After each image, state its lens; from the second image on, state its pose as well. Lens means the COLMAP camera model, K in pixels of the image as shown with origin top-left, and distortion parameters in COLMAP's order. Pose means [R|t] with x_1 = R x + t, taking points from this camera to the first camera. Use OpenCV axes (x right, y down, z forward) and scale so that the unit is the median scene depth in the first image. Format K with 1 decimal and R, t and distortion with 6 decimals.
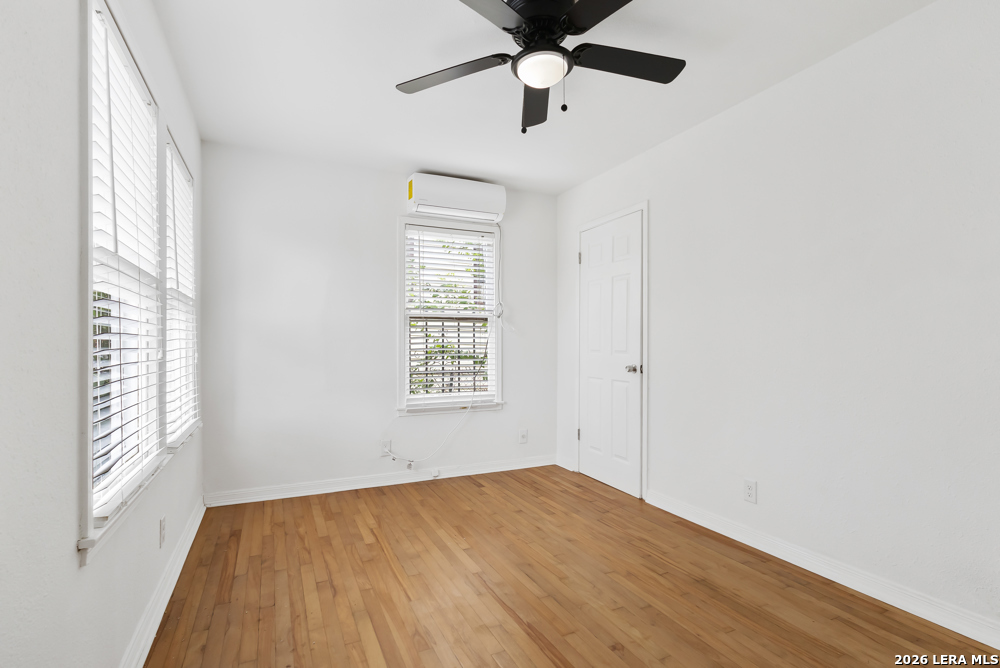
lens RADIAL K [[466.7, 0, 518.4], [0, 466.7, 347.0], [0, 0, 1]] dist [0.009956, 0.000975]
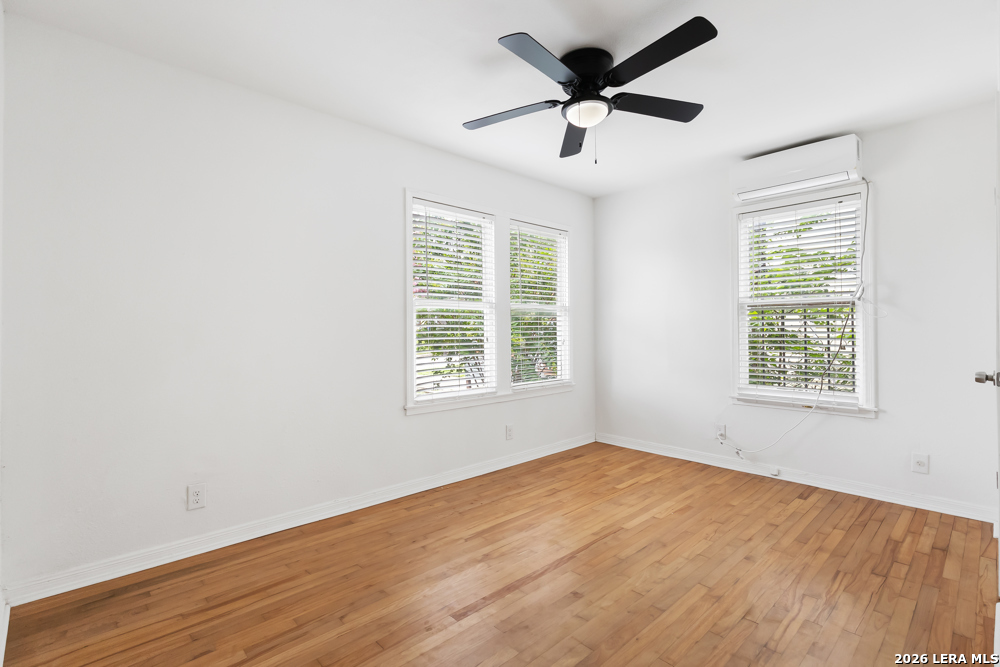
lens RADIAL K [[466.7, 0, 505.1], [0, 466.7, 329.7], [0, 0, 1]] dist [0.009956, 0.000975]
pose [[0.325662, -0.001269, -0.945485, 0.654216], [-0.002468, 0.999995, -0.002192, -0.011953], [0.945483, 0.003048, 0.325657, 0.229168]]
